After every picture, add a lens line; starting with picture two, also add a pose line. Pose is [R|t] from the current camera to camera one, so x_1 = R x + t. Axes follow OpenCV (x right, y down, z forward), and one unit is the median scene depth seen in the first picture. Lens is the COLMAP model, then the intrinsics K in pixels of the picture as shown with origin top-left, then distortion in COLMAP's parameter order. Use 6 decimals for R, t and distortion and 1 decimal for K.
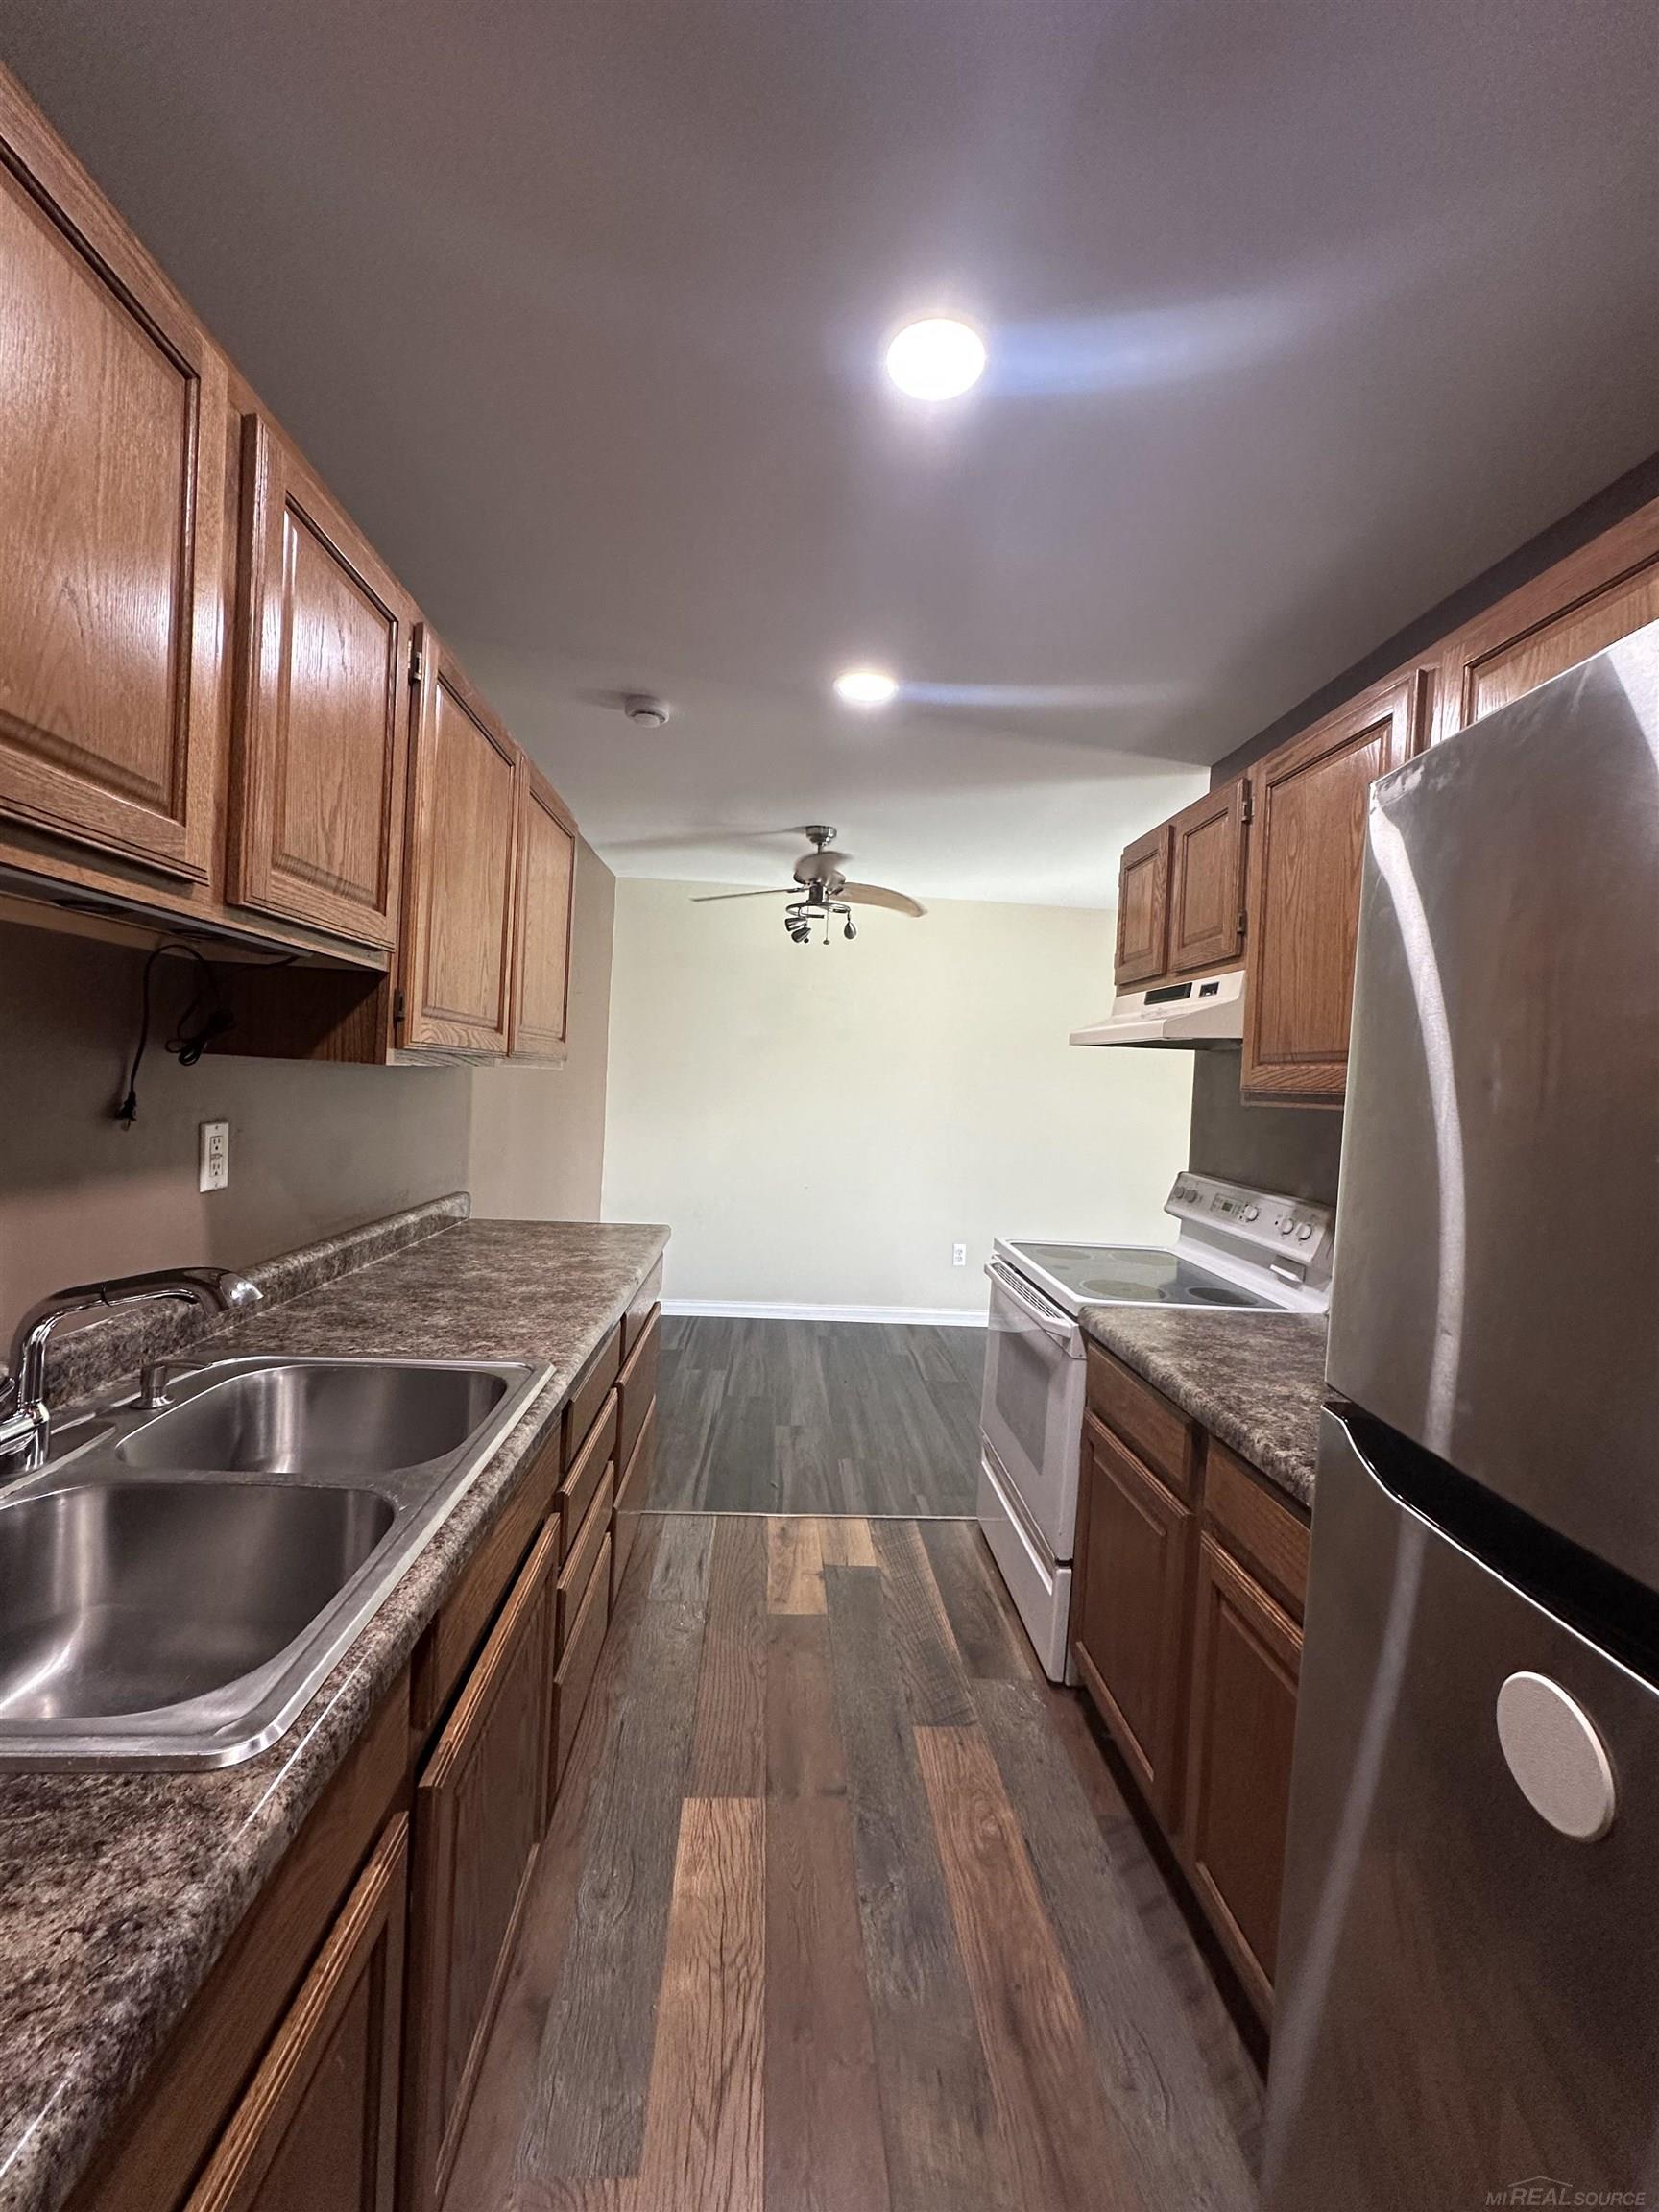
lens RADIAL K [[879.3, 0, 832.0], [0, 879.3, 1104.2], [0, 0, 1]] dist [-0.004181, 0.001215]
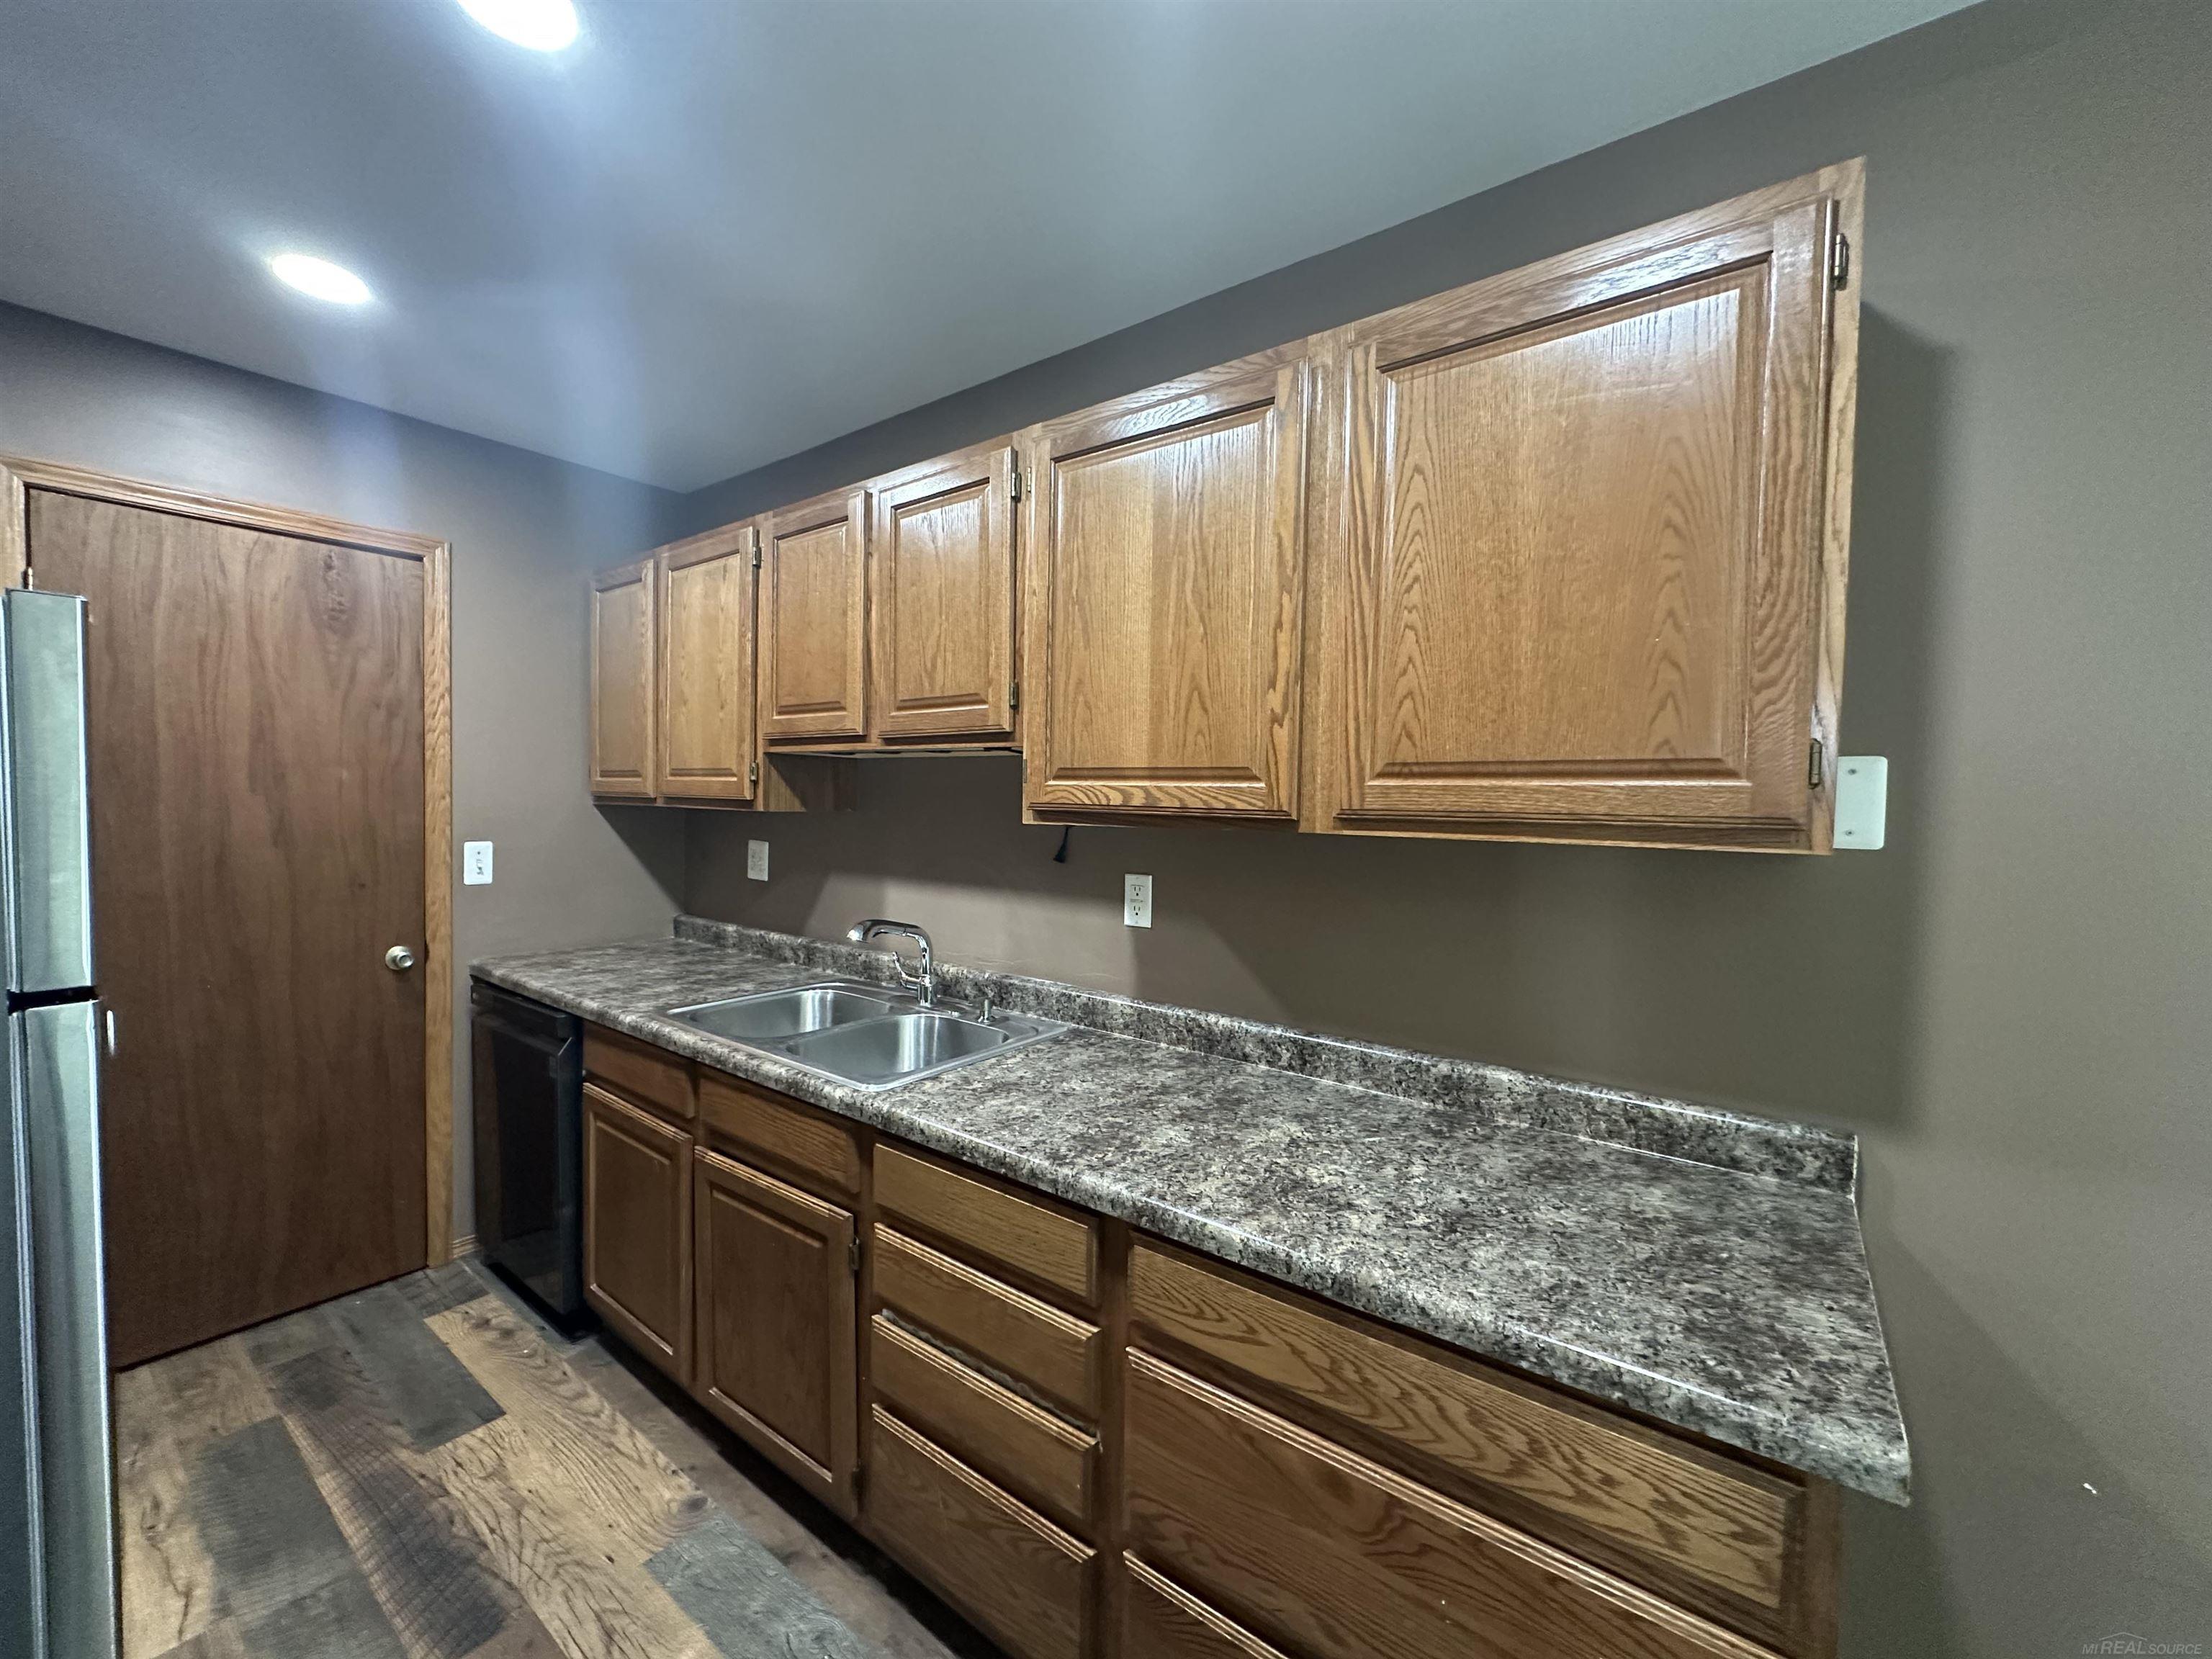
lens RADIAL K [[879.3, 0, 1106.0], [0, 879.3, 828.9], [0, 0, 1]] dist [-0.004181, 0.001215]
pose [[-0.654936, -0.039011, -0.754677, 0.221174], [-0.072527, 0.997301, 0.011389, -0.041088], [0.752196, 0.062194, -0.655998, 1.282619]]
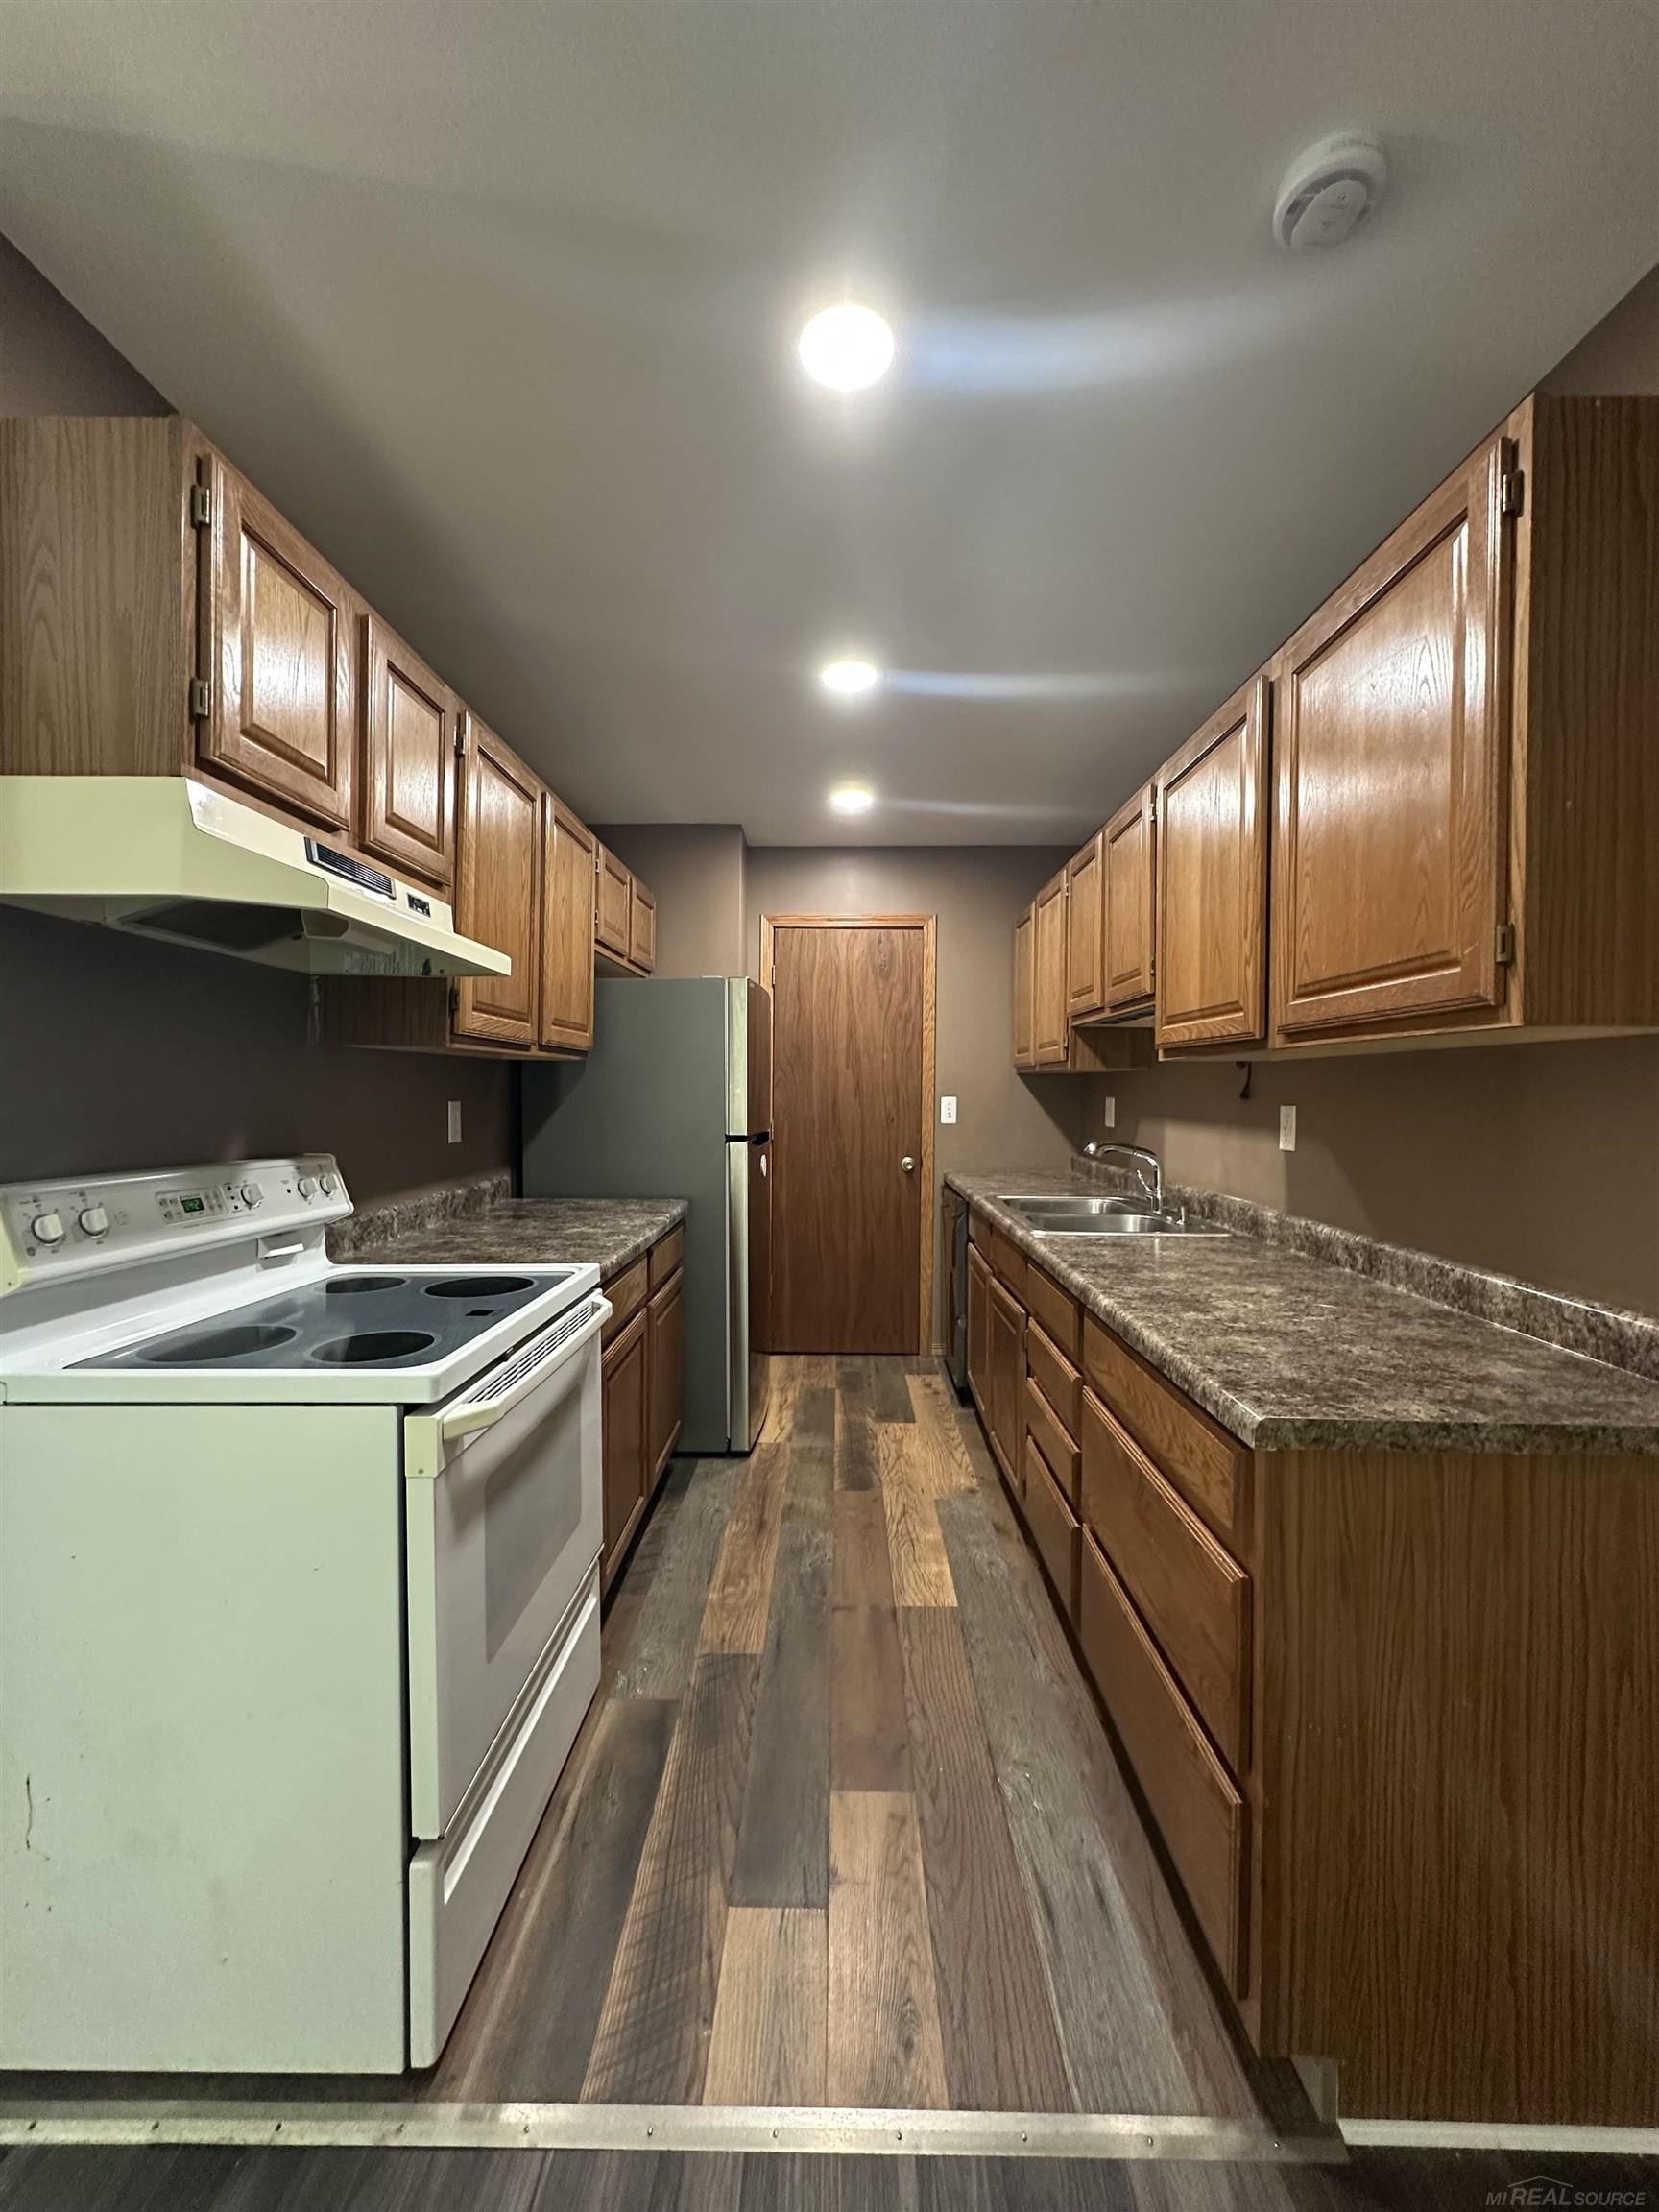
lens RADIAL K [[879.3, 0, 830.8], [0, 879.3, 1104.5], [0, 0, 1]] dist [-0.004181, 0.001215]
pose [[-0.995023, -0.060730, 0.078999, -0.029928], [-0.057135, 0.997259, 0.047002, -0.005053], [-0.081637, 0.042254, -0.995766, 1.812157]]
